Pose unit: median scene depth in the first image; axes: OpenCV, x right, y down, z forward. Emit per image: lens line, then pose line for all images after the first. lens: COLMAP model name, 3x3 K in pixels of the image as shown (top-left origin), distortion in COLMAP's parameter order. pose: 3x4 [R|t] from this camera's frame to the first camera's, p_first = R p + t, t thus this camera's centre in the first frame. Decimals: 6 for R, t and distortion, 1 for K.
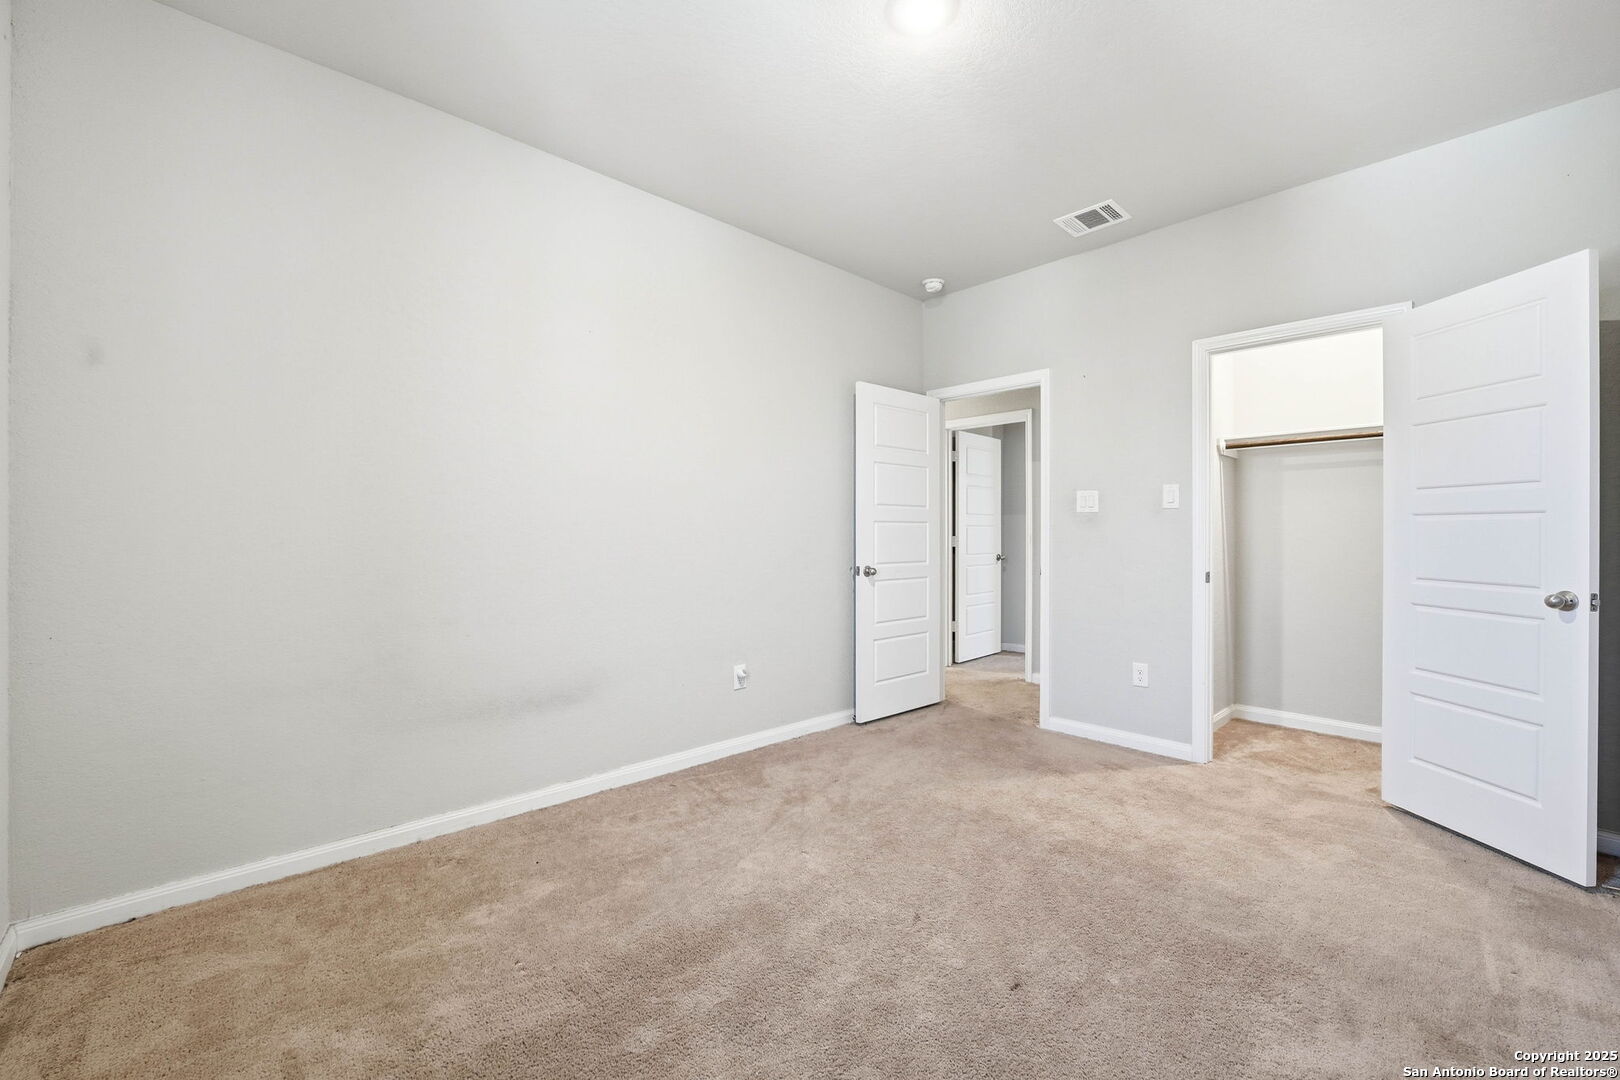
lens RADIAL K [[657.8, 0, 810.0], [0, 657.8, 540.0], [0, 0, 1]] dist [-0.010110, -0.000034]
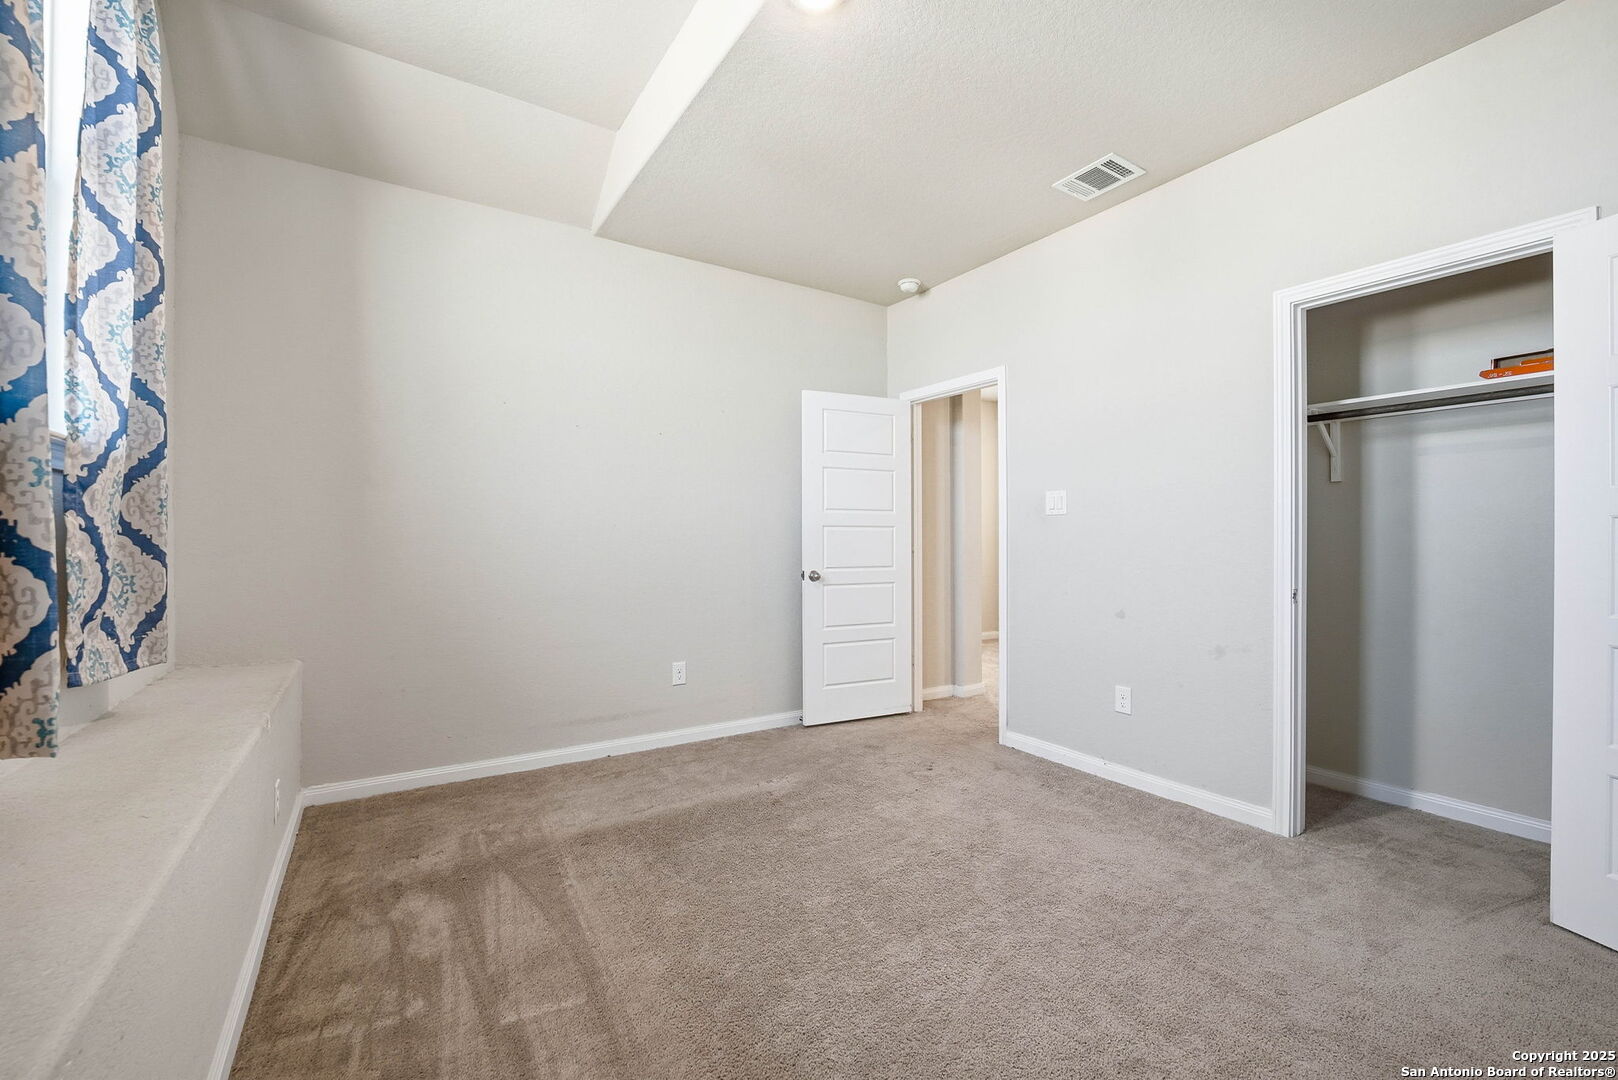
lens RADIAL K [[657.0, 0, 809.0], [0, 657.0, 540.0], [0, 0, 1]] dist [-0.010110, -0.000034]
pose [[0.922491, 0.004622, -0.385992, 0.470302], [-0.010662, 0.999852, -0.013510, 0.005636], [0.385872, 0.016579, 0.922403, 0.061181]]
